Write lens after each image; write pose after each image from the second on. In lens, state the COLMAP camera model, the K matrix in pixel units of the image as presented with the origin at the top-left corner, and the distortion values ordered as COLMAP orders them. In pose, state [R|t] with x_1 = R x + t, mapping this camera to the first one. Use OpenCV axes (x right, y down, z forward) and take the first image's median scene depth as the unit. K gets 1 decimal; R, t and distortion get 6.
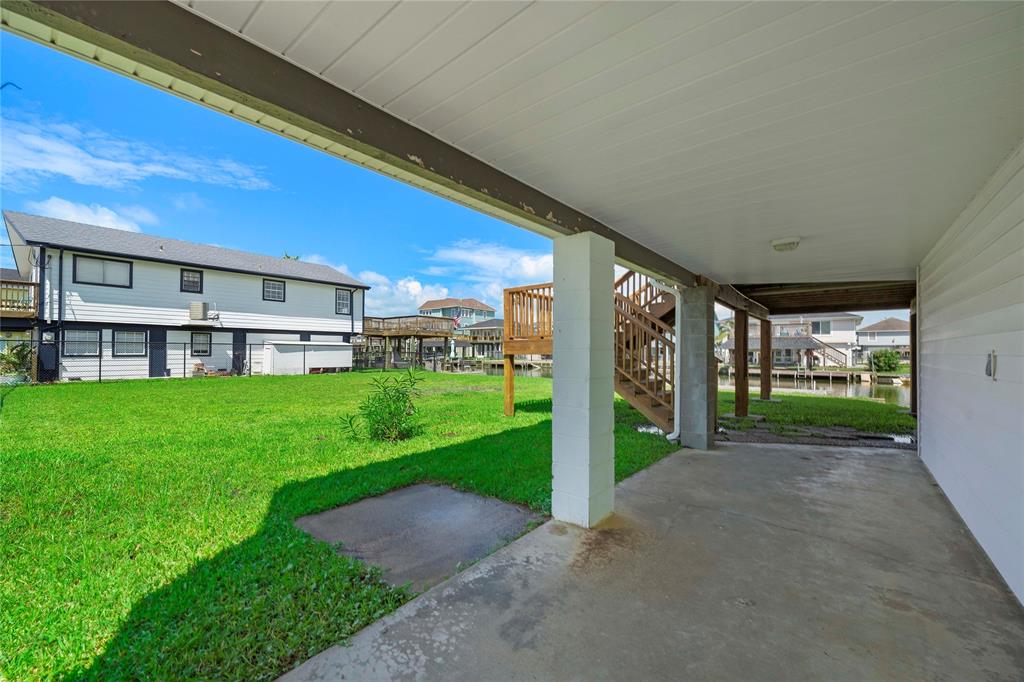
lens RADIAL K [[407.7, 0, 529.8], [0, 407.7, 348.5], [0, 0, 1]] dist [-0.001909, -0.000335]
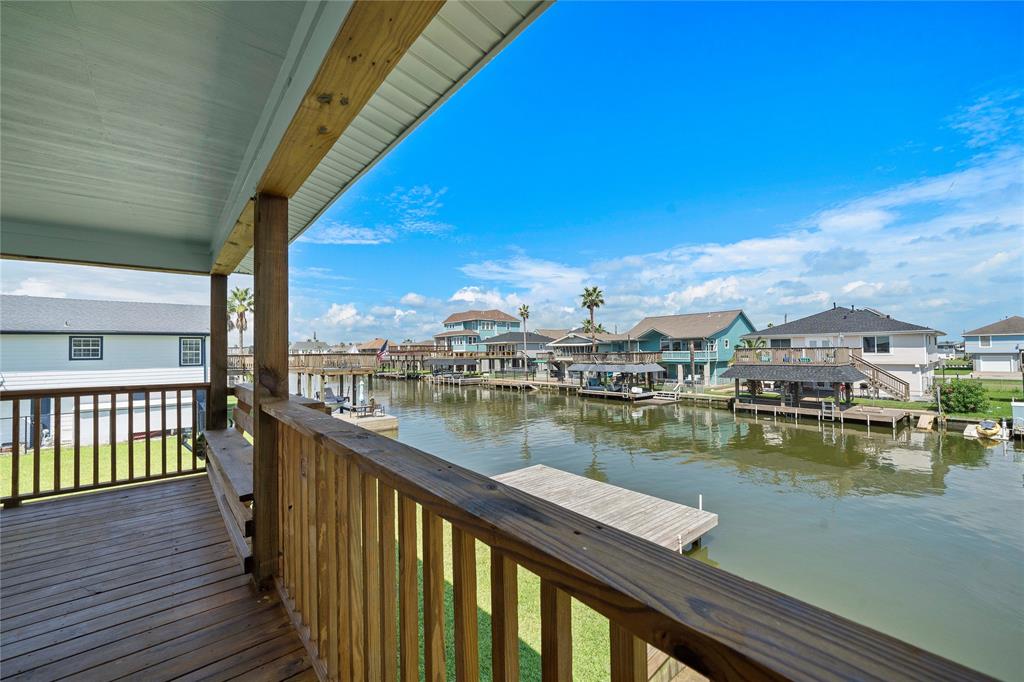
lens RADIAL K [[407.7, 0, 515.2], [0, 407.7, 349.3], [0, 0, 1]] dist [-0.001909, -0.000335]
pose [[0.982076, -0.019603, -0.187464, 0.197319], [0.018601, 0.999802, -0.007102, -0.049422], [0.187566, 0.003487, 0.982246, 0.127885]]
